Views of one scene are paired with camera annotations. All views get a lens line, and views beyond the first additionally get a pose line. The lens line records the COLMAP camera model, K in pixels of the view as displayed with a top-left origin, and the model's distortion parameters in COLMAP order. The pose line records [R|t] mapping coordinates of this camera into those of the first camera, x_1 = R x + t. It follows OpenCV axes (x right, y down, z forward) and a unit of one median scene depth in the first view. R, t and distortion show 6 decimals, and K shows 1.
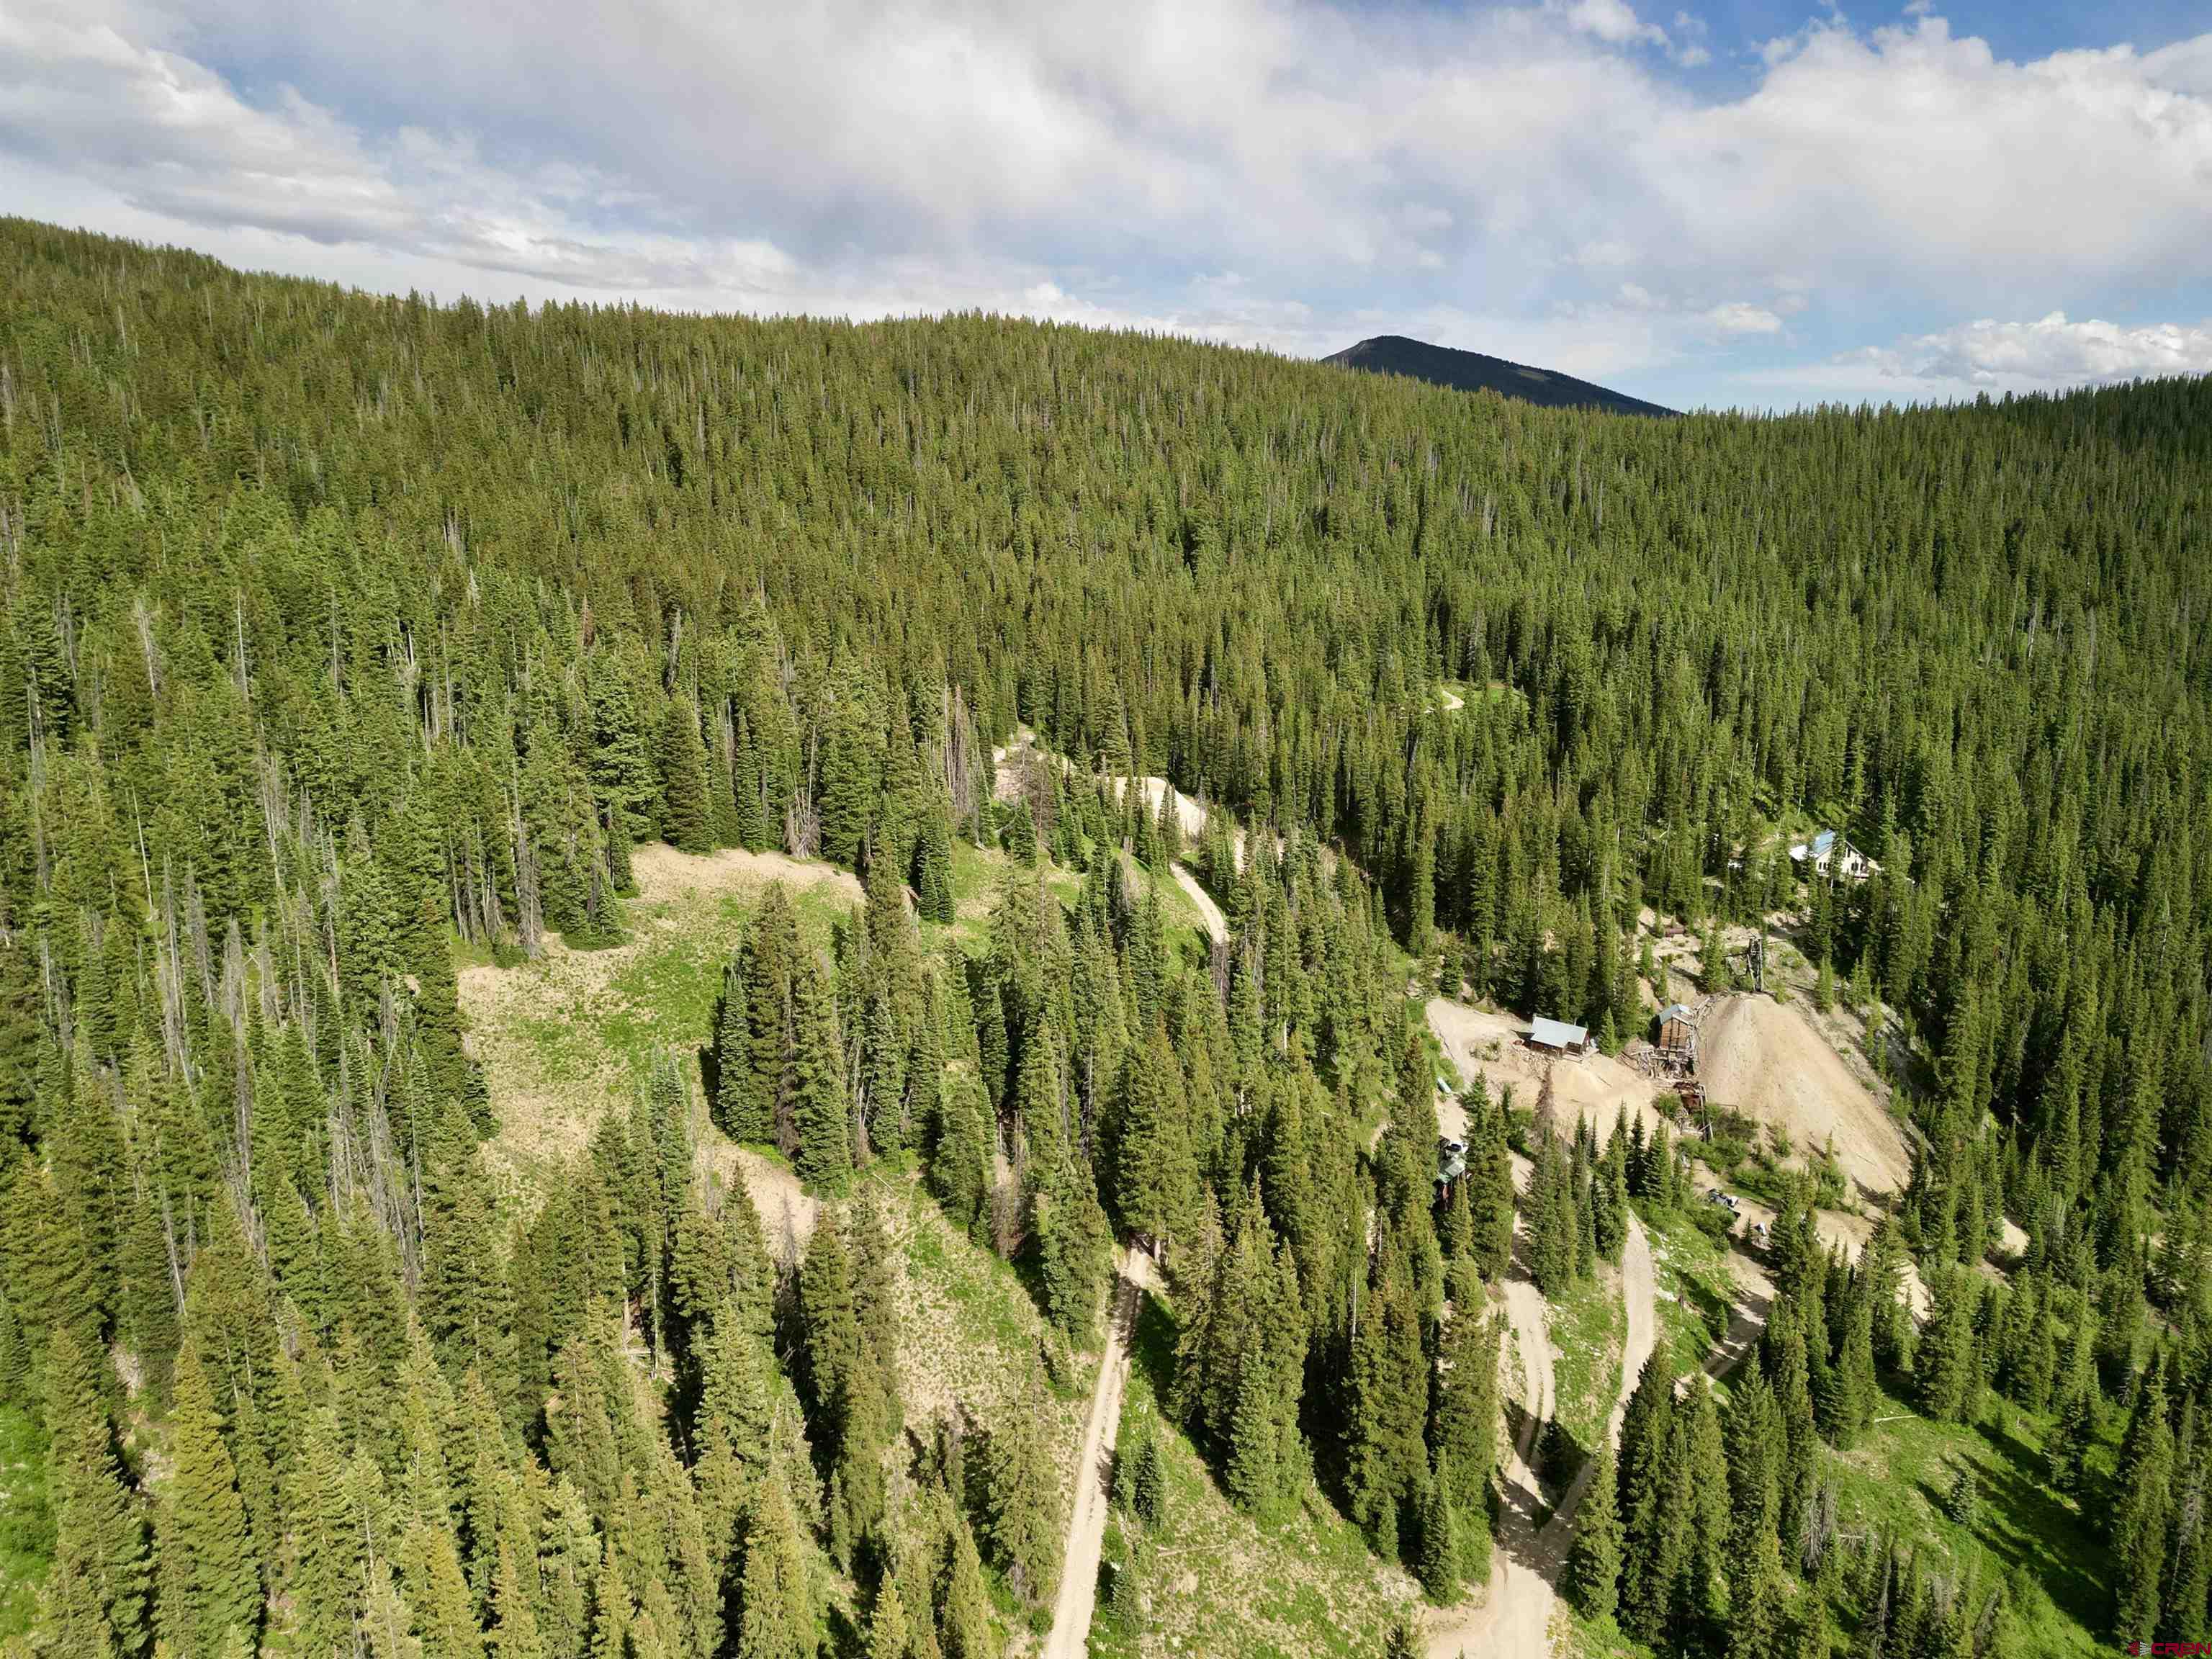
lens RADIAL K [[1540.1, 0, 1106.0], [0, 1540.1, 829.5], [0, 0, 1]] dist [0.075798, -0.082006]
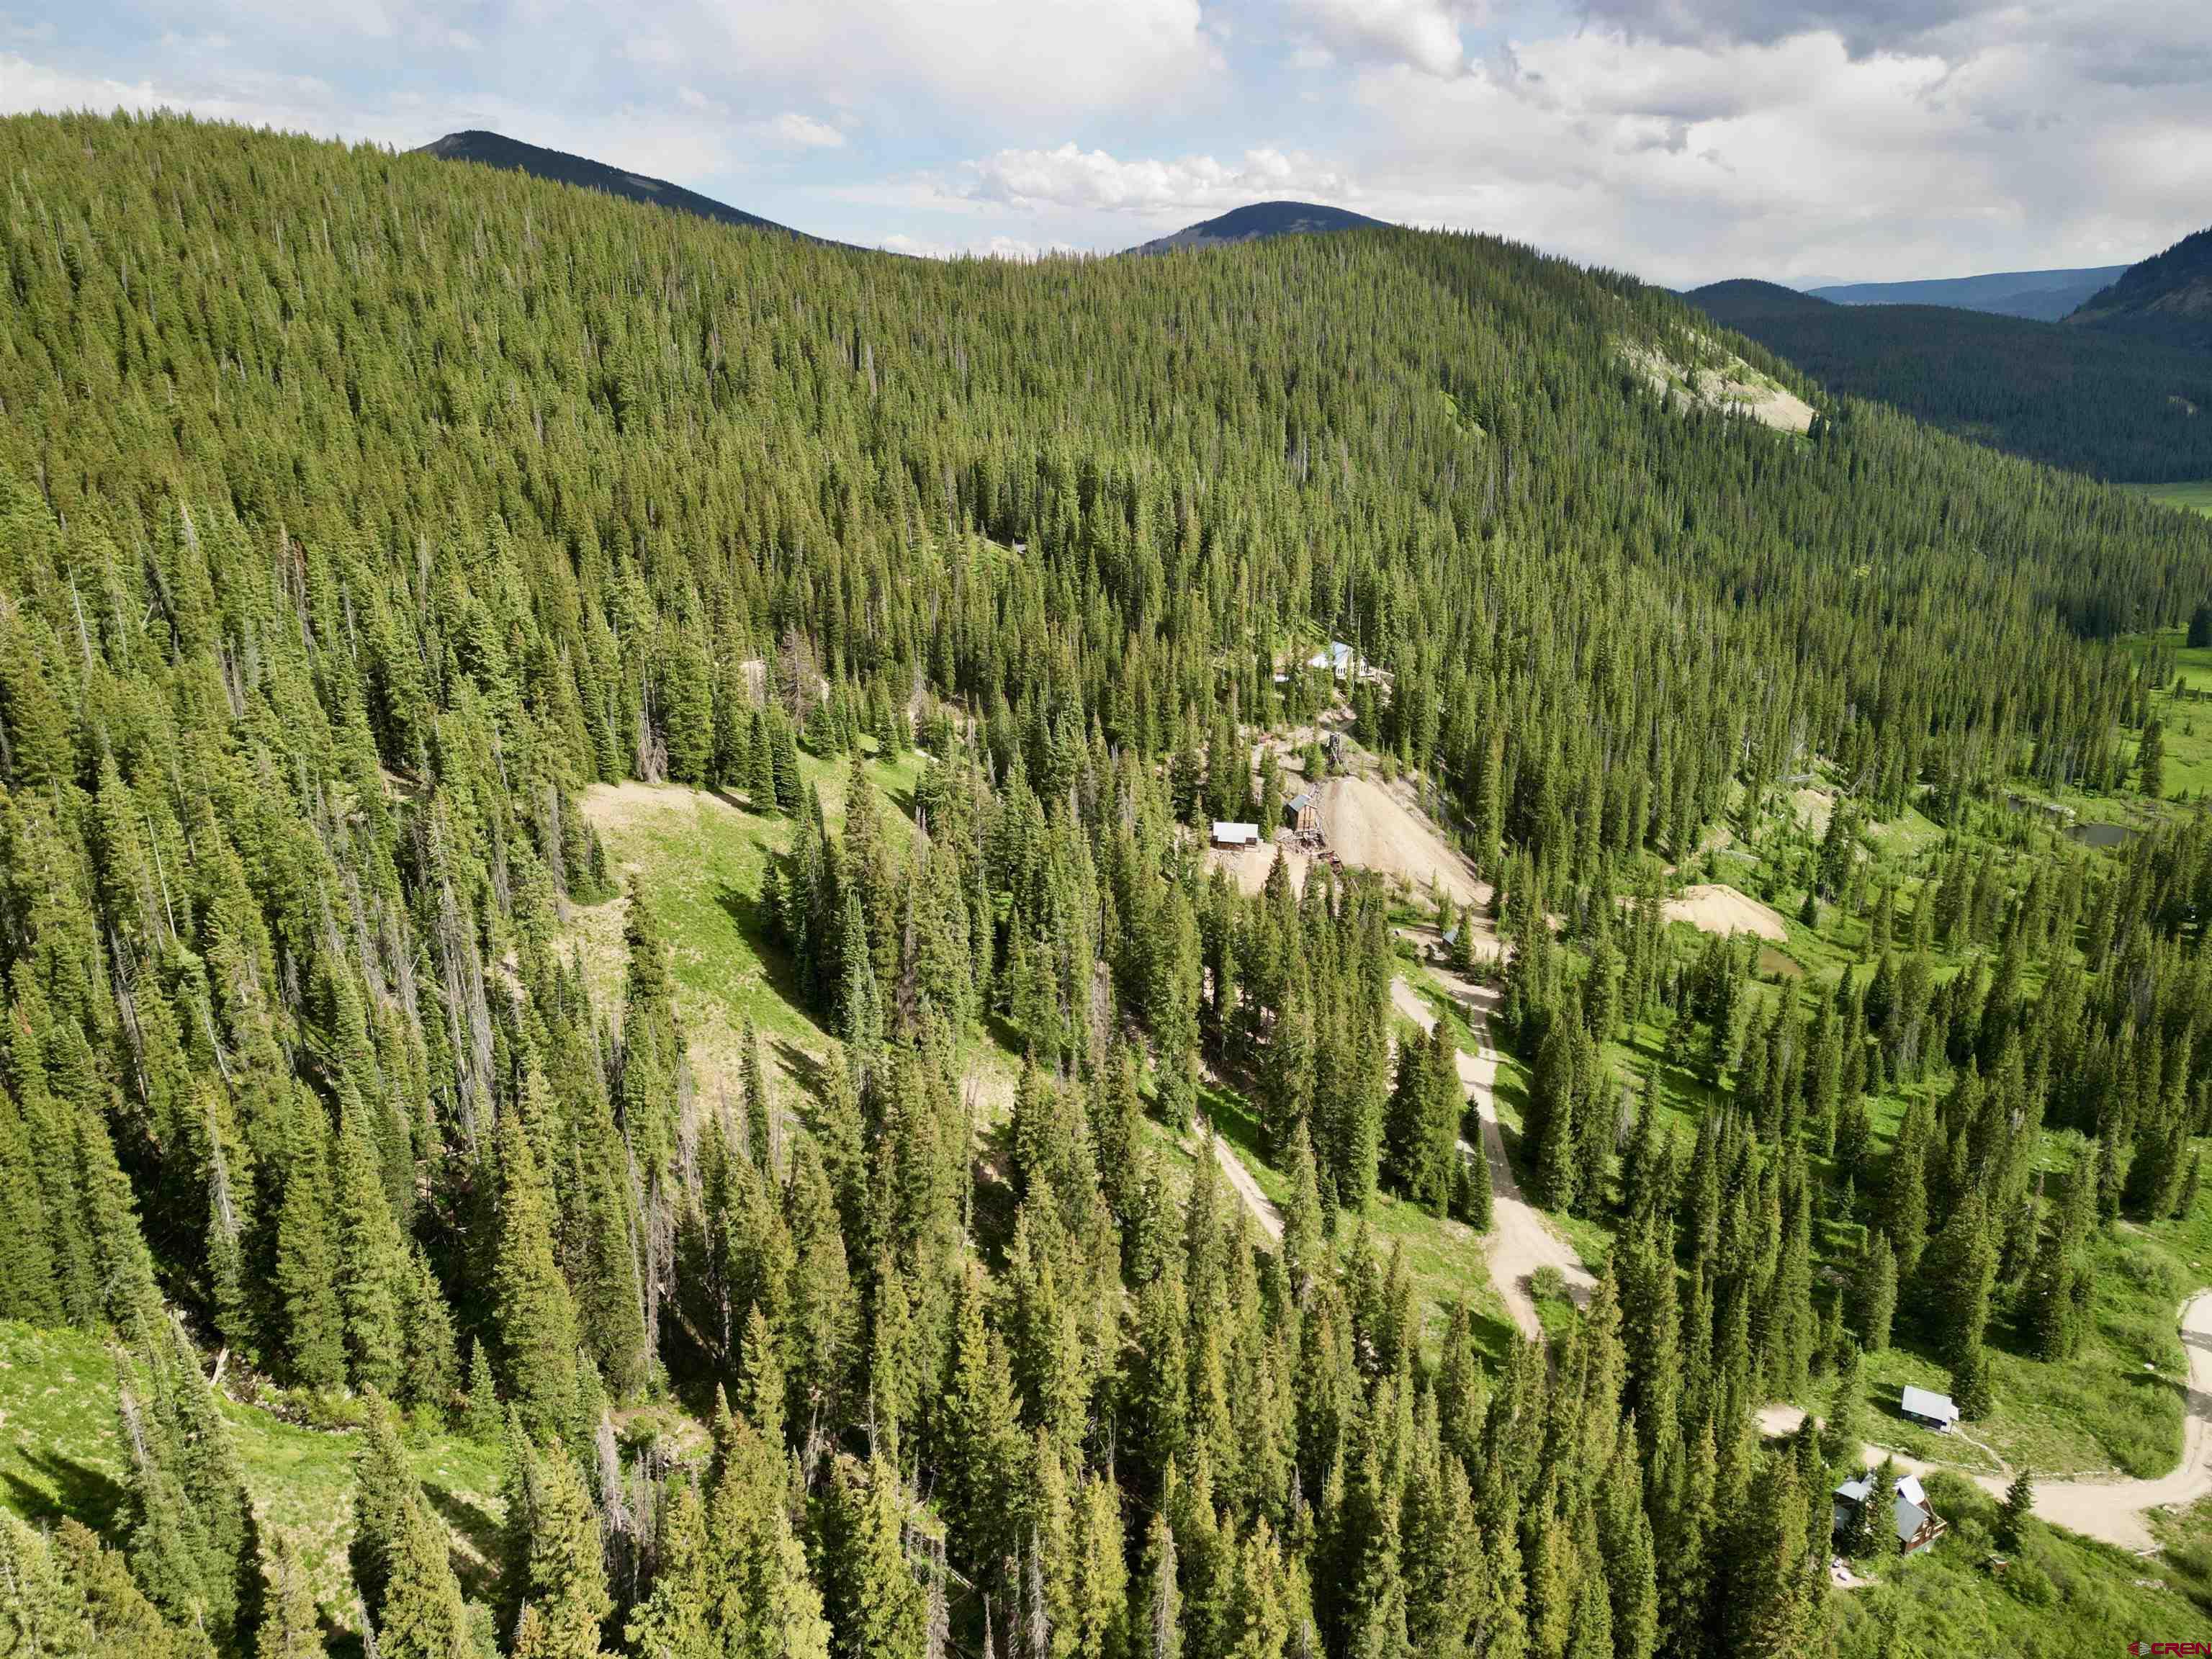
lens RADIAL K [[1540.1, 0, 1106.0], [0, 1540.1, 829.5], [0, 0, 1]] dist [0.075798, -0.082006]
pose [[0.853919, -0.165566, 0.493366, -0.394013], [0.110715, 0.984135, 0.138635, -0.051239], [-0.508492, -0.063760, 0.858703, 0.001353]]
